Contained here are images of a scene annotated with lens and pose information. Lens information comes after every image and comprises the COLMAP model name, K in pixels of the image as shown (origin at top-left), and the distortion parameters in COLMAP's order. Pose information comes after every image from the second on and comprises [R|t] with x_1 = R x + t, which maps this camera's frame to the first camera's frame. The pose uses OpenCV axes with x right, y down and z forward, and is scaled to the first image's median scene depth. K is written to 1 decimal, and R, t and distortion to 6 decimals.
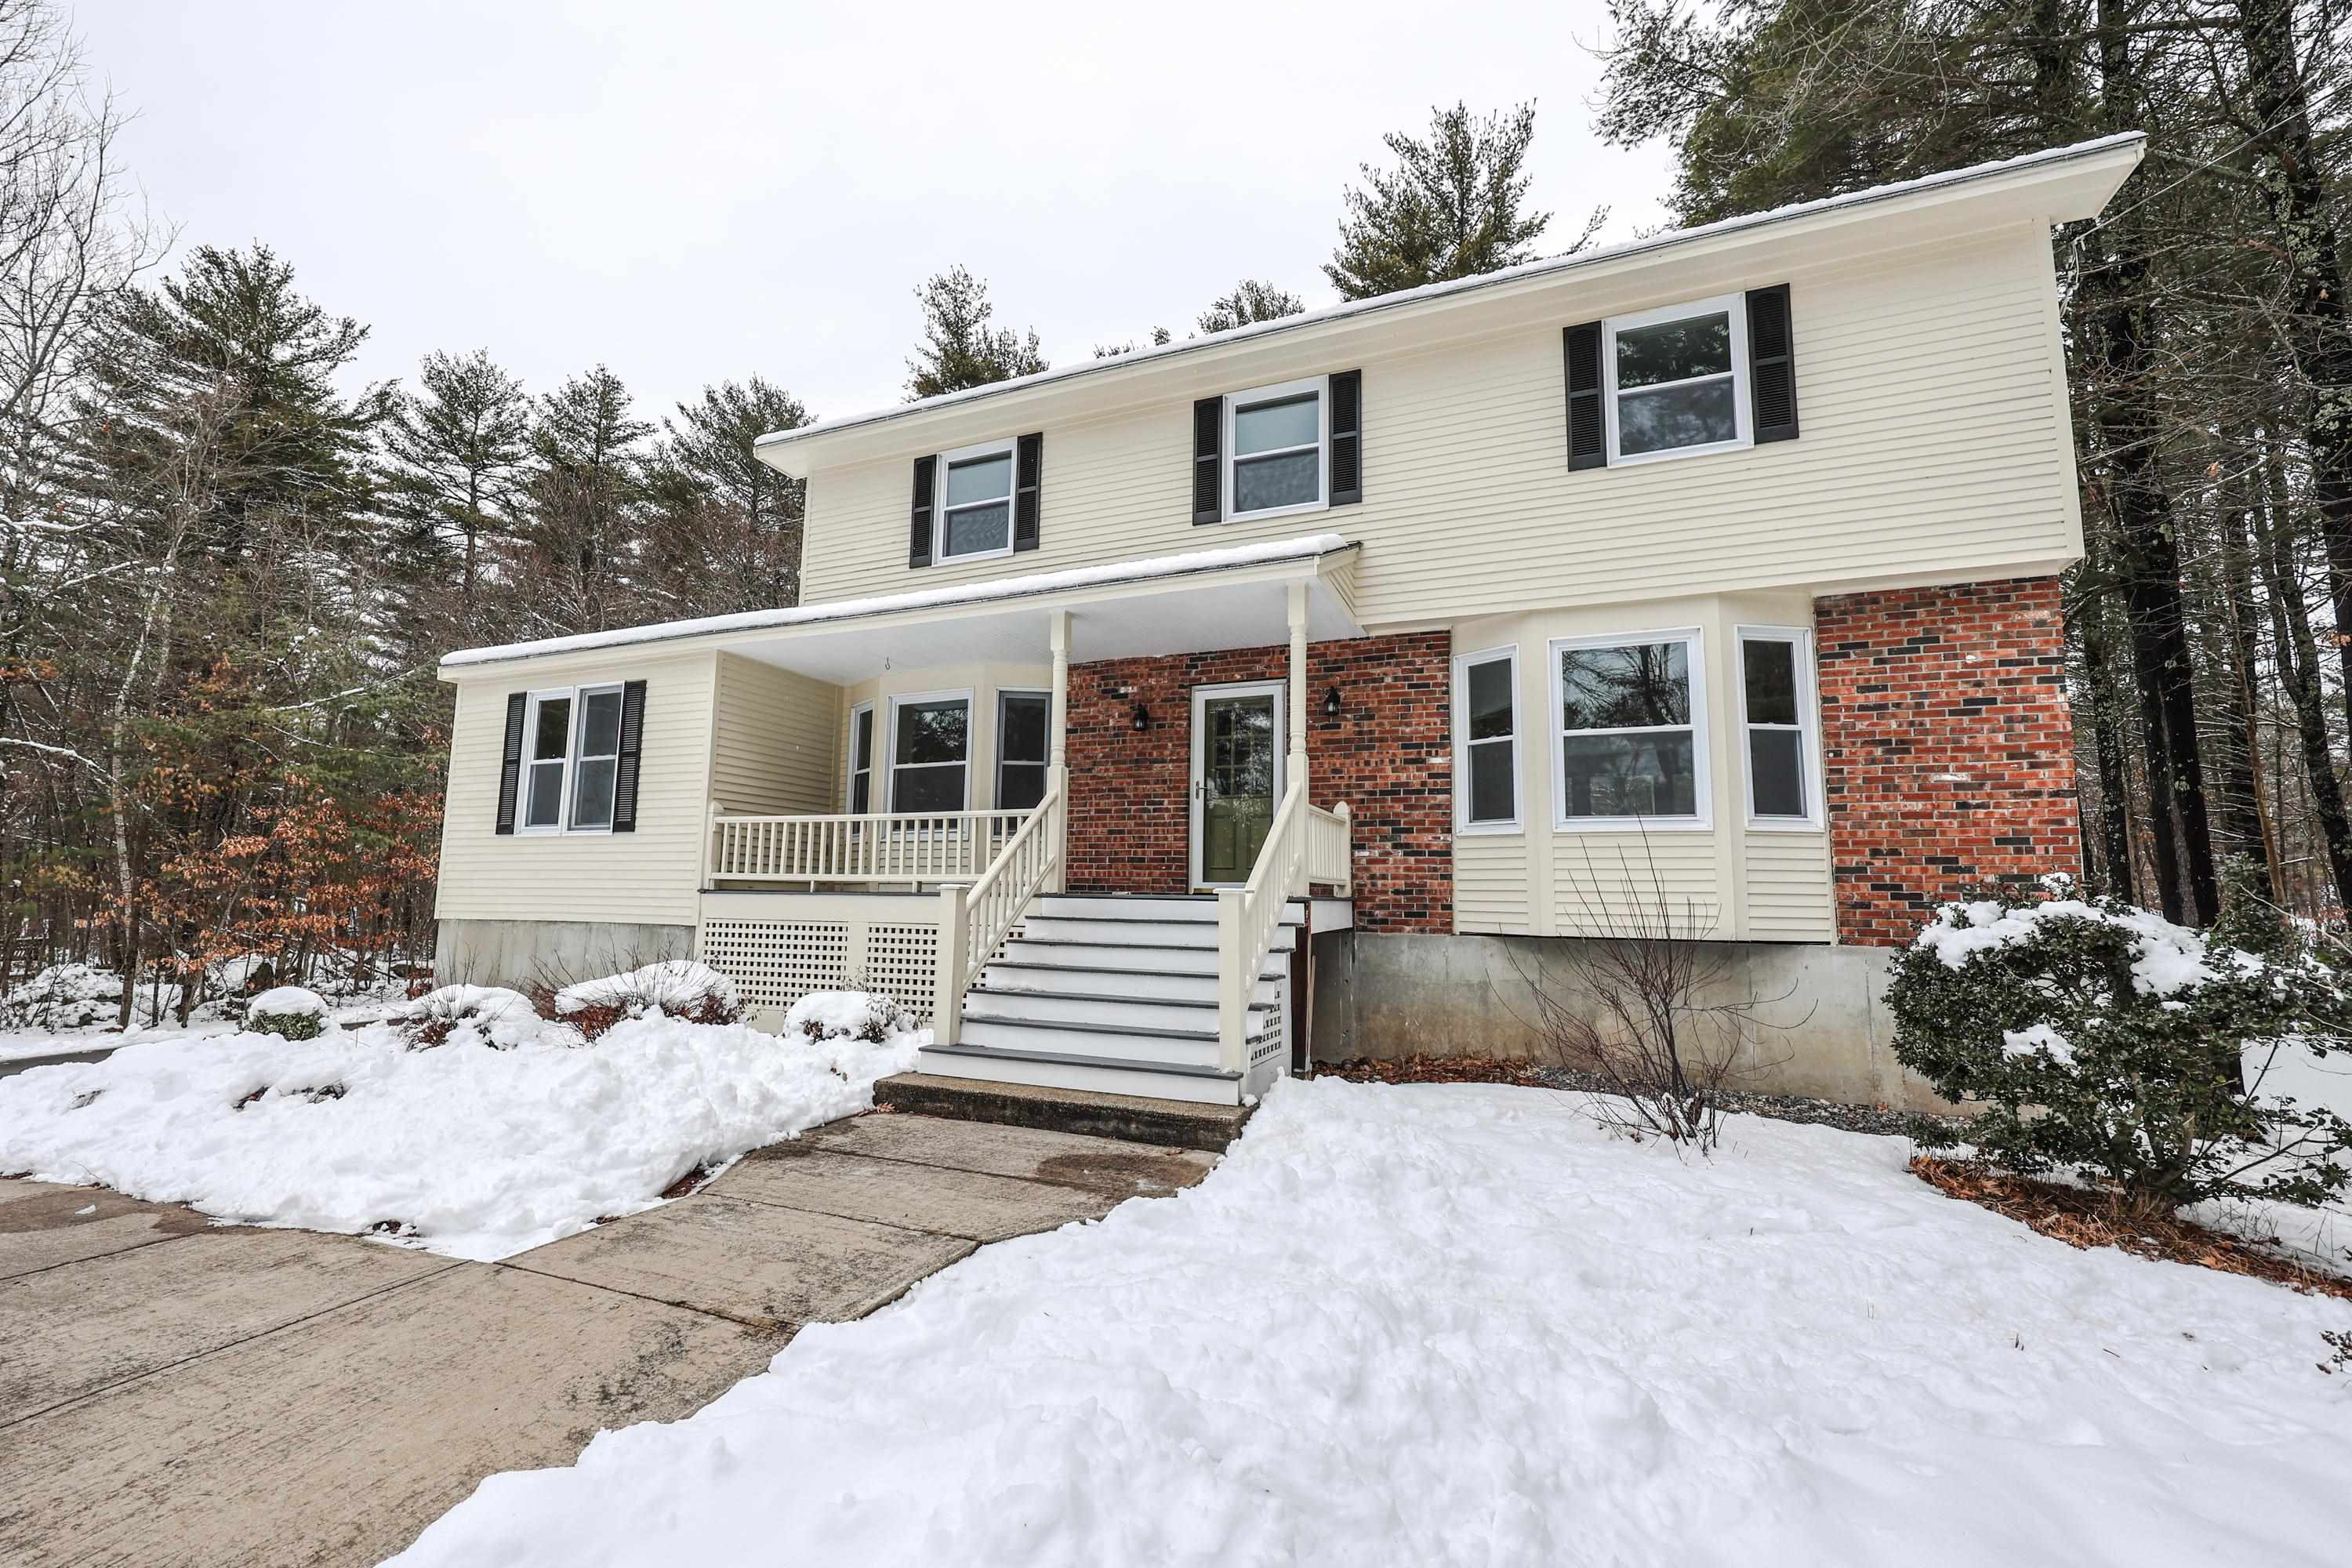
lens RADIAL K [[919.2, 0, 1176.0], [0, 919.2, 784.0], [0, 0, 1]] dist [0.001078, 0.000187]
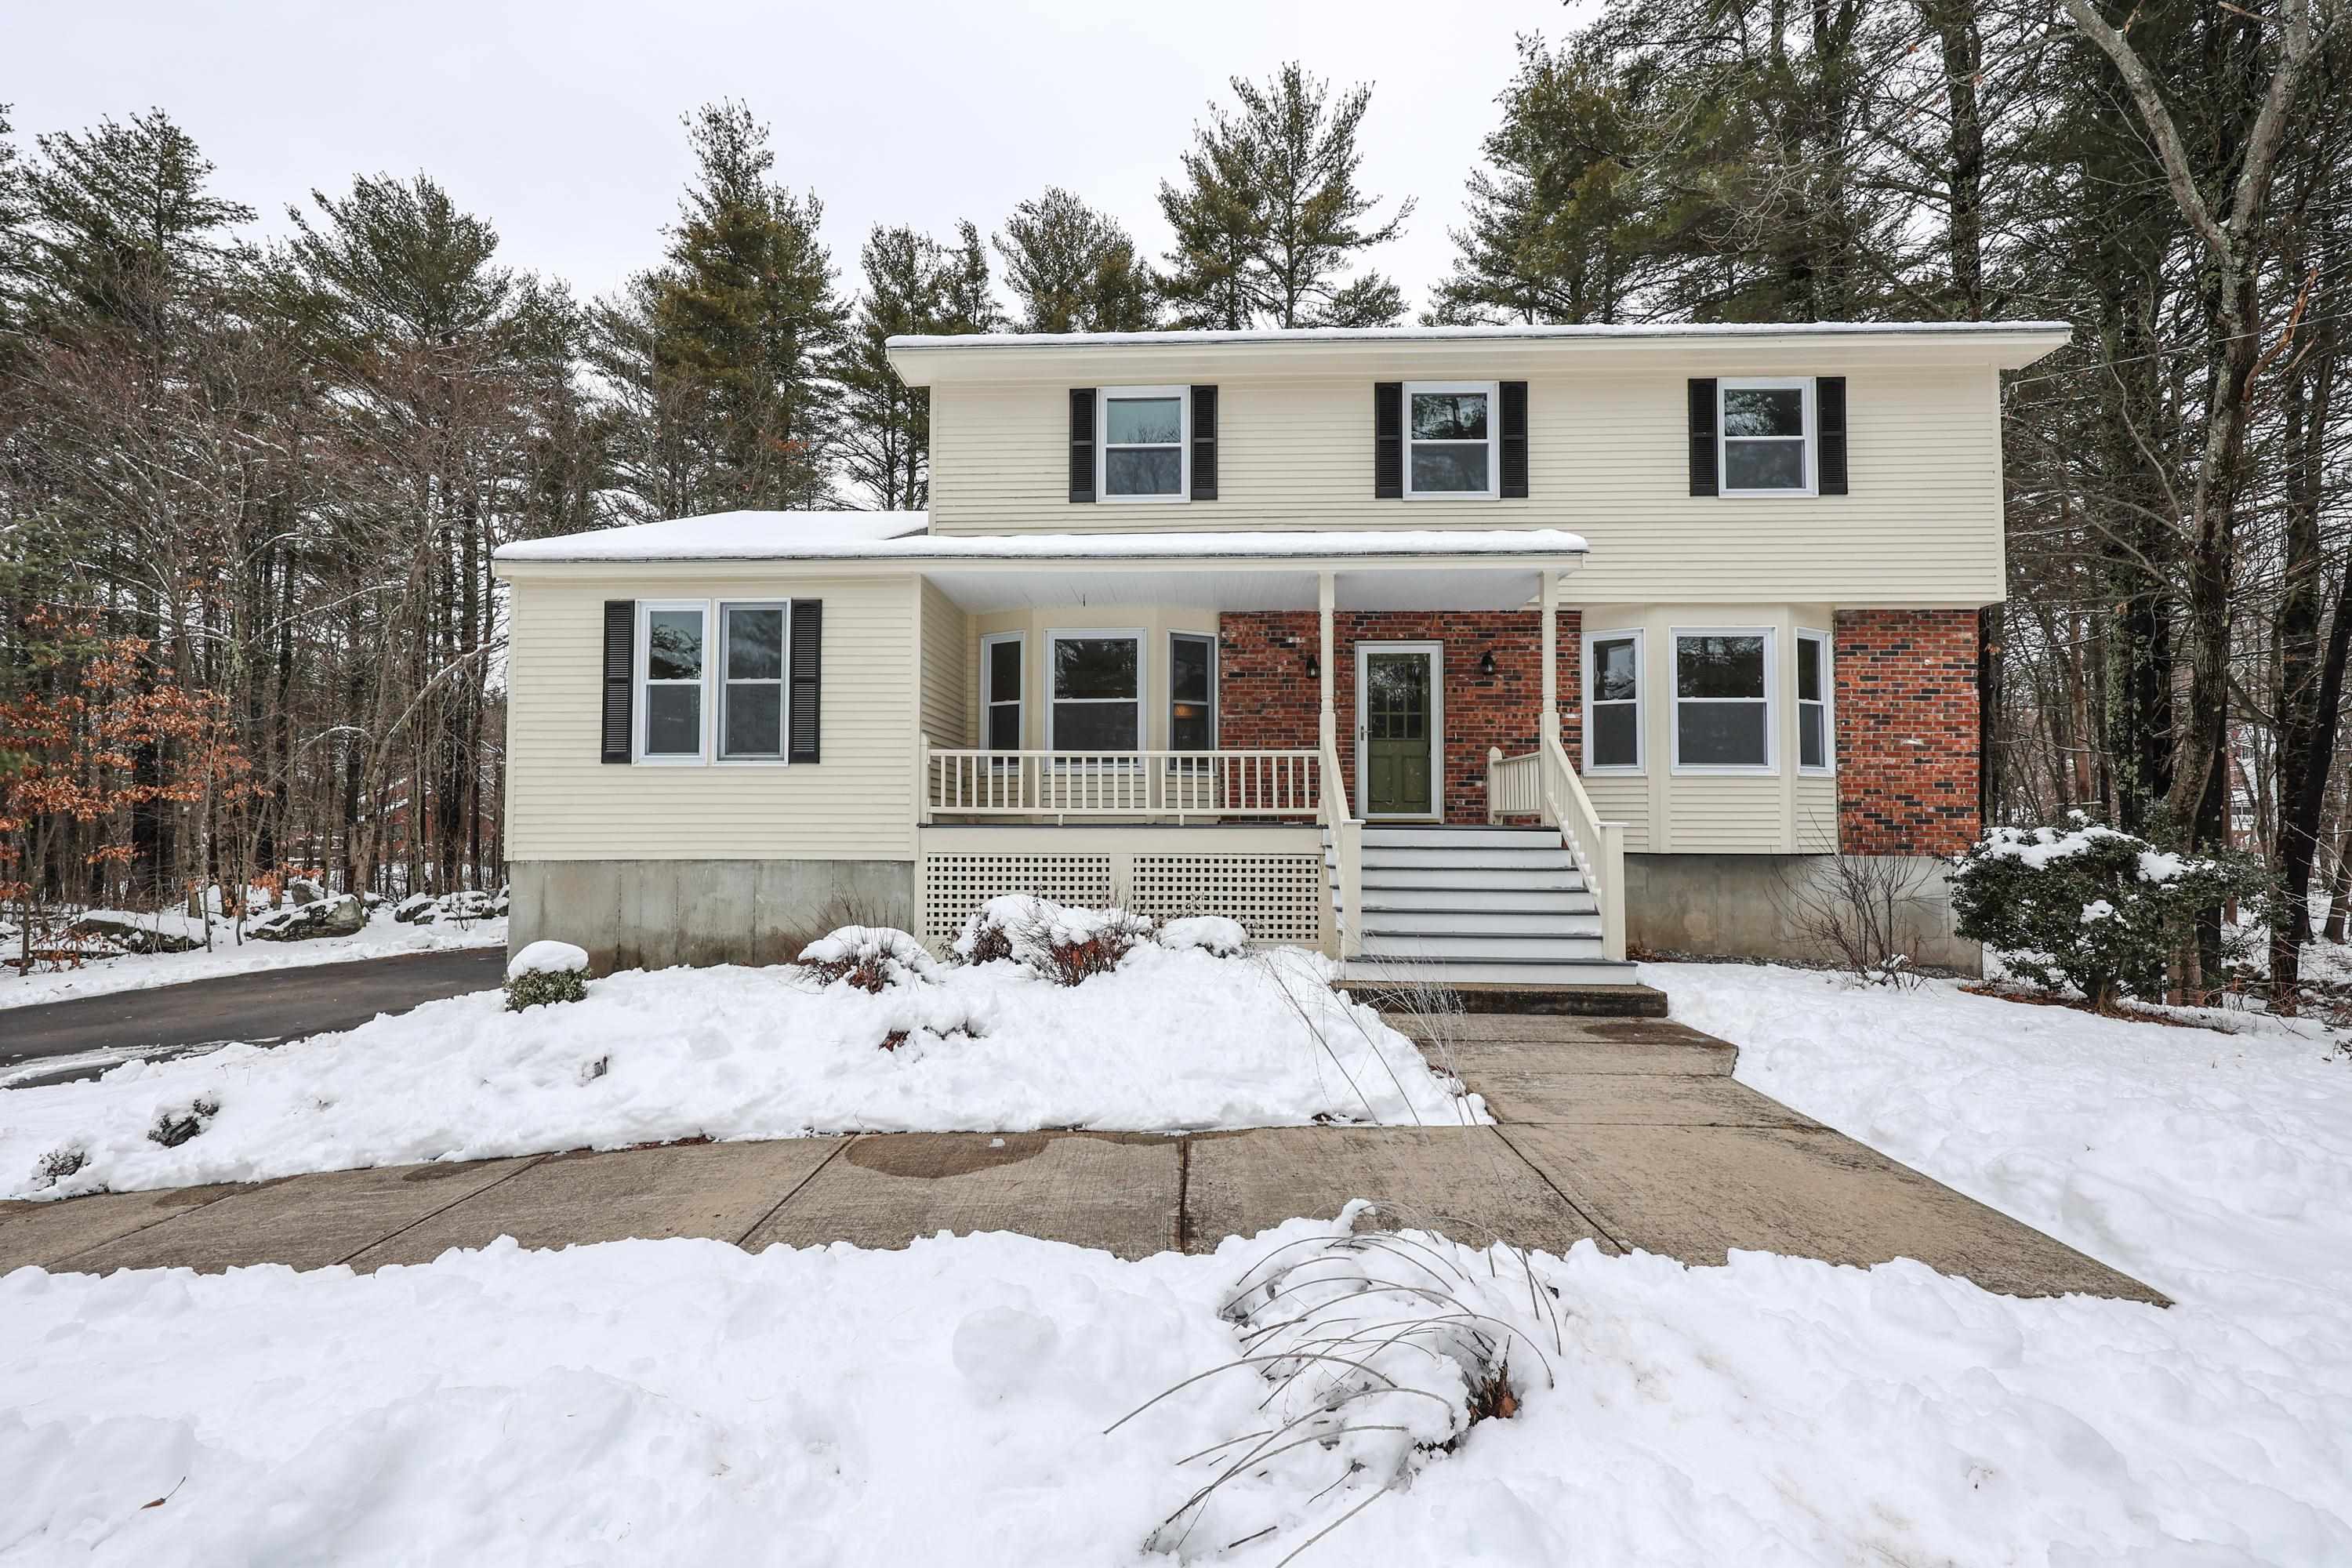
lens RADIAL K [[915.6, 0, 1176.0], [0, 915.6, 784.0], [0, 0, 1]] dist [-0.002457, 0.000047]
pose [[0.944380, 0.004361, 0.328828, -0.613713], [-0.032467, 0.996264, 0.080030, -0.015243], [-0.327251, -0.086255, 0.940993, -0.003602]]
